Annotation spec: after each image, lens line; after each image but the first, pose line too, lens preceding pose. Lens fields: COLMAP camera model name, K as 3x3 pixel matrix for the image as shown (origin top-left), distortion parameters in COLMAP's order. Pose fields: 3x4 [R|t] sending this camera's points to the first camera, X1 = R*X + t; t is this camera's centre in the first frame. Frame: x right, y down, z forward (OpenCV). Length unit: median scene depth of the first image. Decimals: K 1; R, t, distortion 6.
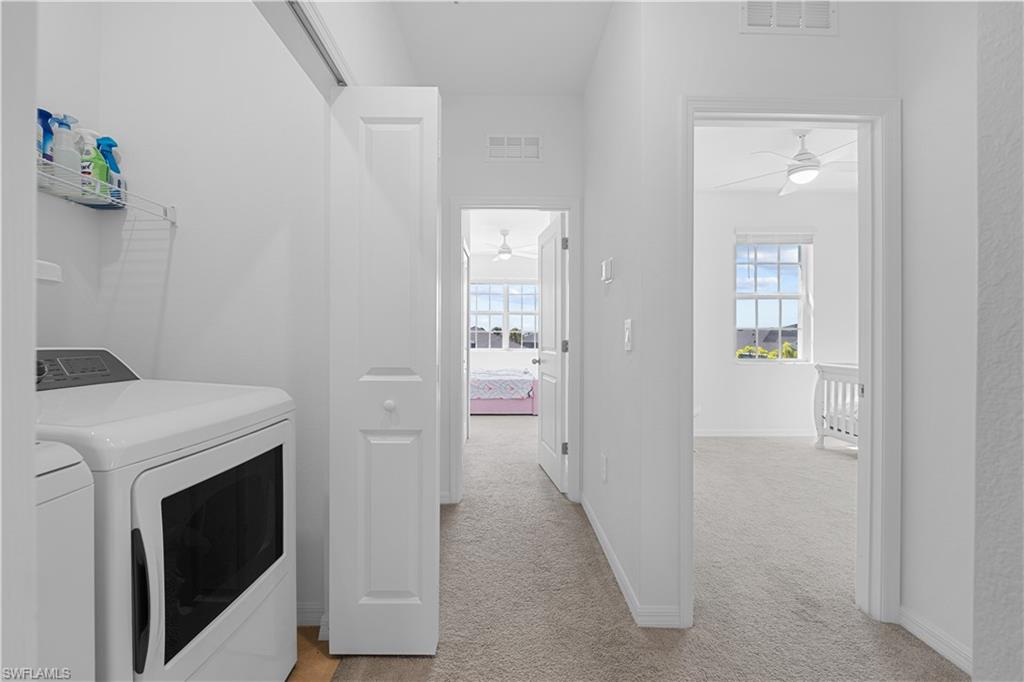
lens RADIAL K [[432.8, 0, 512.5], [0, 432.8, 340.2], [0, 0, 1]] dist [0.002665, 0.000087]
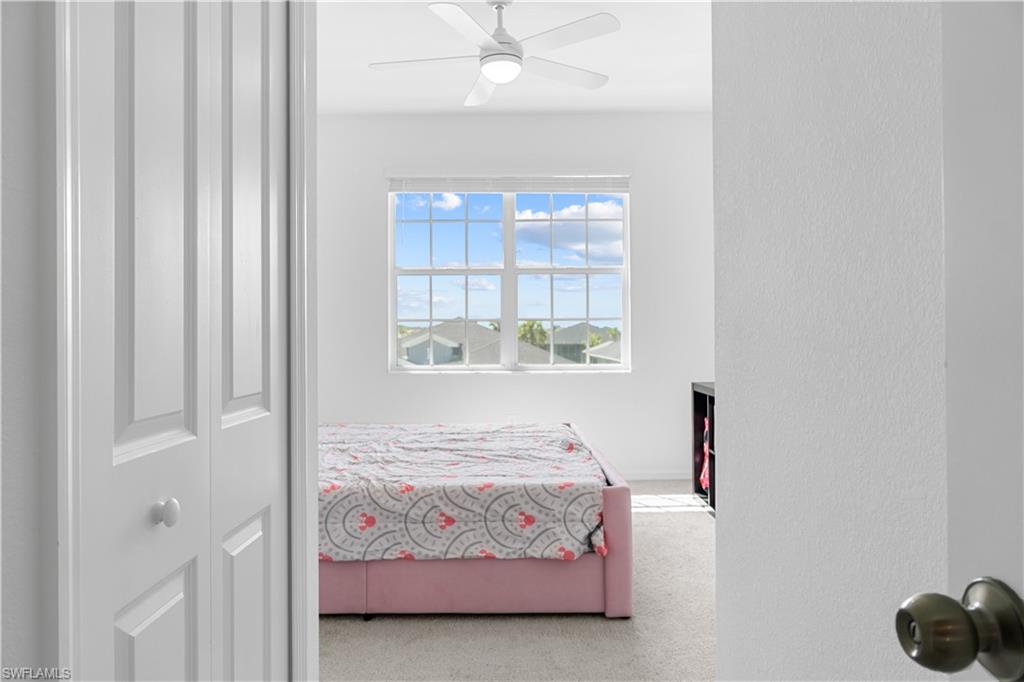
lens RADIAL K [[721.7, 0, 511.2], [0, 721.7, 340.0], [0, 0, 1]] dist [-0.010351, -0.000470]
pose [[0.999657, -0.011286, -0.023618, 0.000347], [0.011289, 0.999936, -0.000005, -0.003268], [0.023617, -0.000262, 0.999721, 0.537972]]
